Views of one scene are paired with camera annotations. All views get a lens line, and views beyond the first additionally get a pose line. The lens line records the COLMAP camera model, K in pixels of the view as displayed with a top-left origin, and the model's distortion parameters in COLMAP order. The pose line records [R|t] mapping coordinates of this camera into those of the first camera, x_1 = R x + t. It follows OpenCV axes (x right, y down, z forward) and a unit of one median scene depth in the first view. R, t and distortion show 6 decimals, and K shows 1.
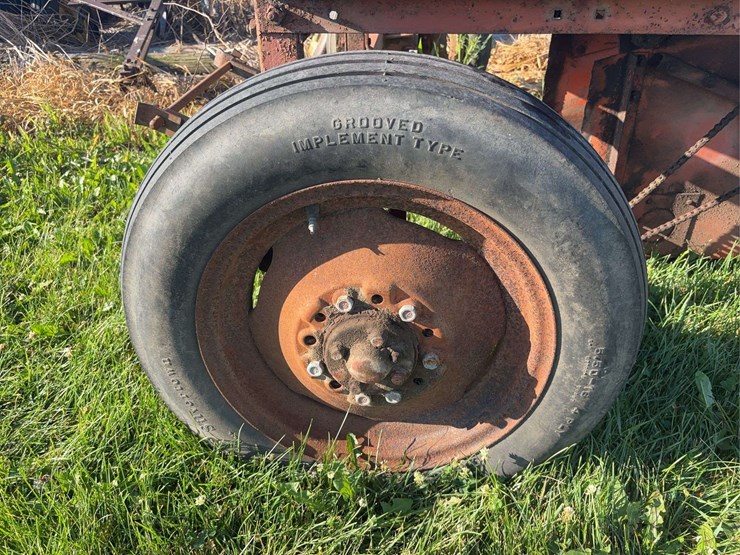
lens RADIAL K [[565.0, 0, 367.1], [0, 565.0, 277.2], [0, 0, 1]] dist [0.029069, 0.000148]
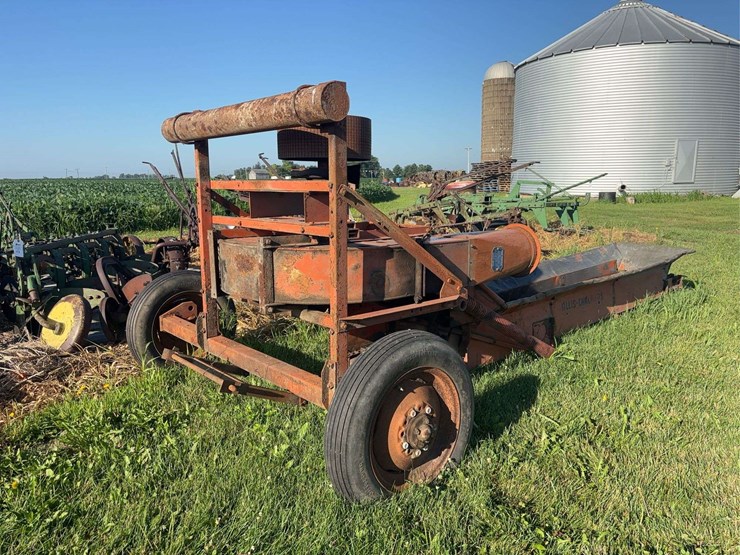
lens RADIAL K [[565.0, 0, 367.1], [0, 565.0, 277.2], [0, 0, 1]] dist [0.029069, 0.000148]
pose [[0.693670, -0.113003, 0.711374, -2.034346], [0.379594, 0.896693, -0.227705, -0.008245], [-0.612153, 0.427985, 0.664904, -1.000575]]
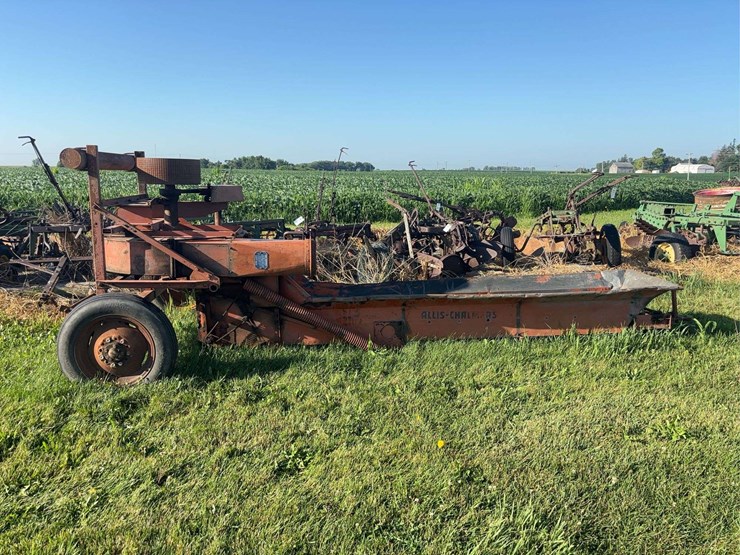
lens RADIAL K [[565.0, 0, 367.1], [0, 565.0, 277.2], [0, 0, 1]] dist [0.029069, 0.000148]
pose [[0.982347, -0.008506, 0.186875, 1.158784], [0.076204, 0.930519, -0.358227, 1.370454], [-0.170844, 0.366144, 0.914741, -3.798622]]
